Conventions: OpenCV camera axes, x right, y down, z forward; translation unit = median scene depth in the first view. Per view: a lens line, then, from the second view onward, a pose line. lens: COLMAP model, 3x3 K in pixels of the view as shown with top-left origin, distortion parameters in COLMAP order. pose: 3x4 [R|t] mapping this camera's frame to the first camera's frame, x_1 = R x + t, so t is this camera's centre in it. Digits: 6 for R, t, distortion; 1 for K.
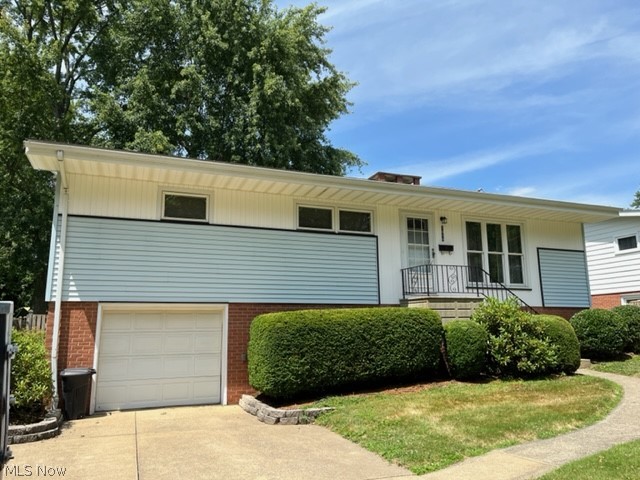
lens RADIAL K [[481.3, 0, 320.6], [0, 481.3, 241.9], [0, 0, 1]] dist [0.045471, -0.059258]
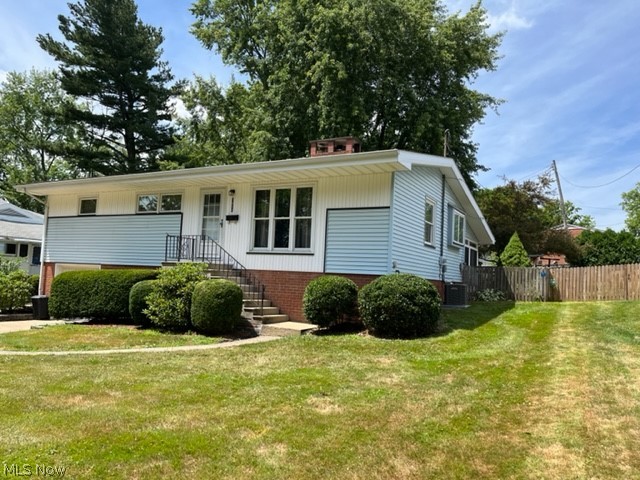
lens RADIAL K [[481.3, 0, 320.6], [0, 481.3, 241.9], [0, 0, 1]] dist [0.045471, -0.059258]
pose [[0.640306, -0.021398, -0.767822, 1.311229], [0.084982, 0.995449, 0.043127, 0.039318], [0.763405, -0.092865, 0.639210, 0.464803]]
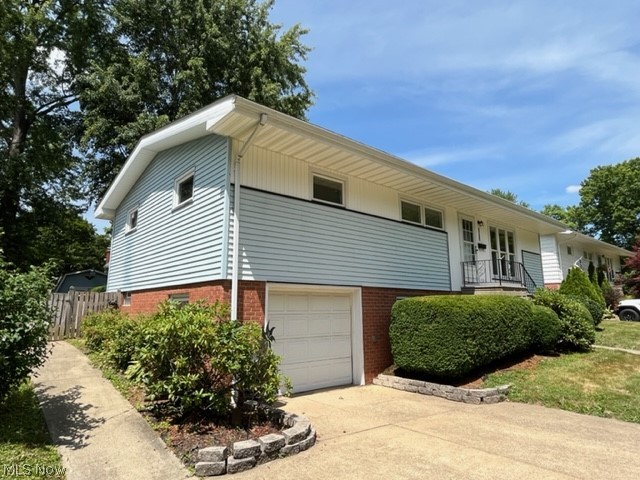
lens RADIAL K [[388.4, 0, 309.0], [0, 388.4, 240.5], [0, 0, 1]] dist [0.004562, 0.000775]
pose [[0.948404, 0.065495, 0.310226, -0.490643], [-0.067704, 0.997699, -0.003655, 0.032879], [-0.309752, -0.017537, 0.950656, 0.208107]]
